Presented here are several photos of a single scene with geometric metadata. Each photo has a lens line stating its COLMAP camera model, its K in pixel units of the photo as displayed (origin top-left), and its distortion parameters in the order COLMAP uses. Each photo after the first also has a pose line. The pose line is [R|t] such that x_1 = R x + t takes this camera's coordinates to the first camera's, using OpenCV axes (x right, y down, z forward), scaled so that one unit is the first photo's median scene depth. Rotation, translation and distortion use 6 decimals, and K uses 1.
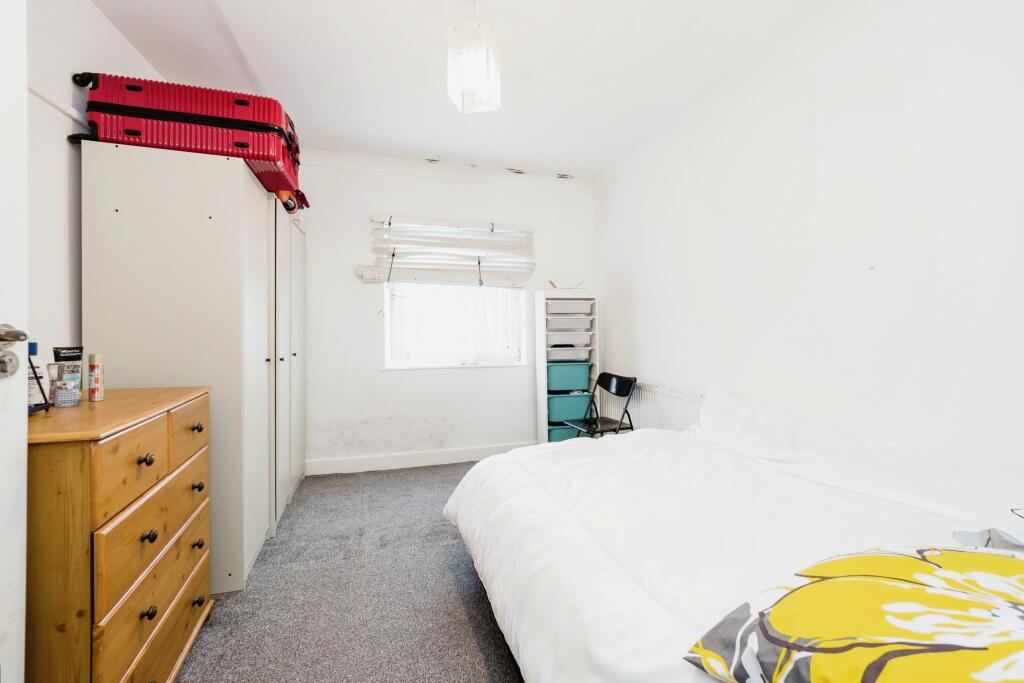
lens RADIAL K [[434.7, 0, 509.9], [0, 434.7, 344.5], [0, 0, 1]] dist [0.000390, -0.002988]
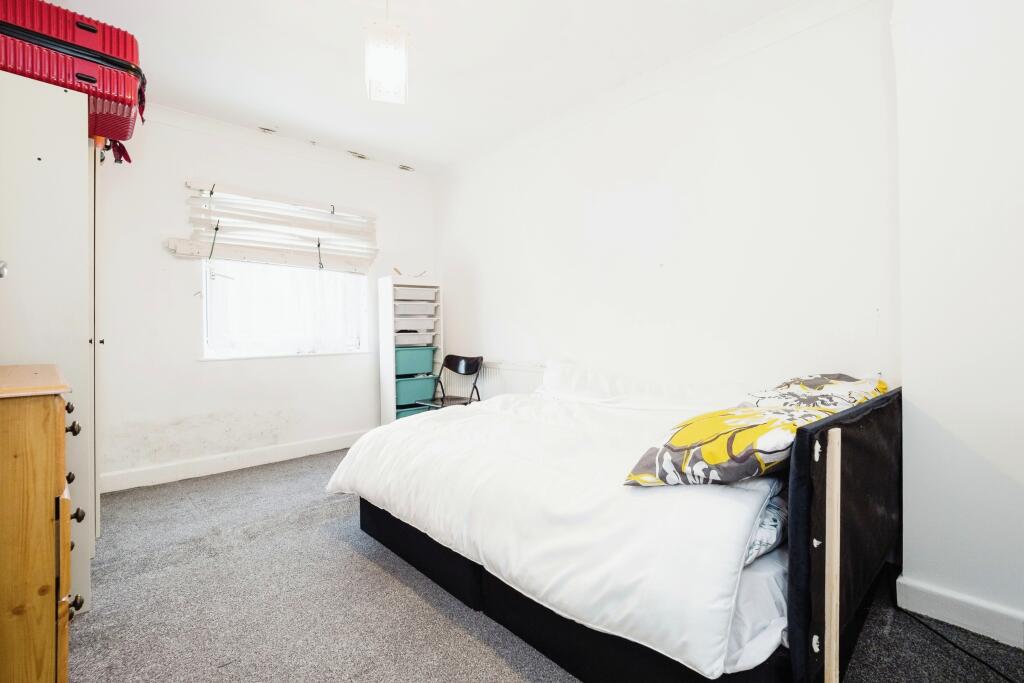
lens RADIAL K [[430.1, 0, 512.0], [0, 430.1, 341.5], [0, 0, 1]] dist [-0.000495, 0.000486]
pose [[0.907692, -0.019690, 0.419176, -0.091816], [0.016446, 0.999800, 0.011350, 0.021723], [-0.419315, -0.003409, 0.907834, -0.041547]]
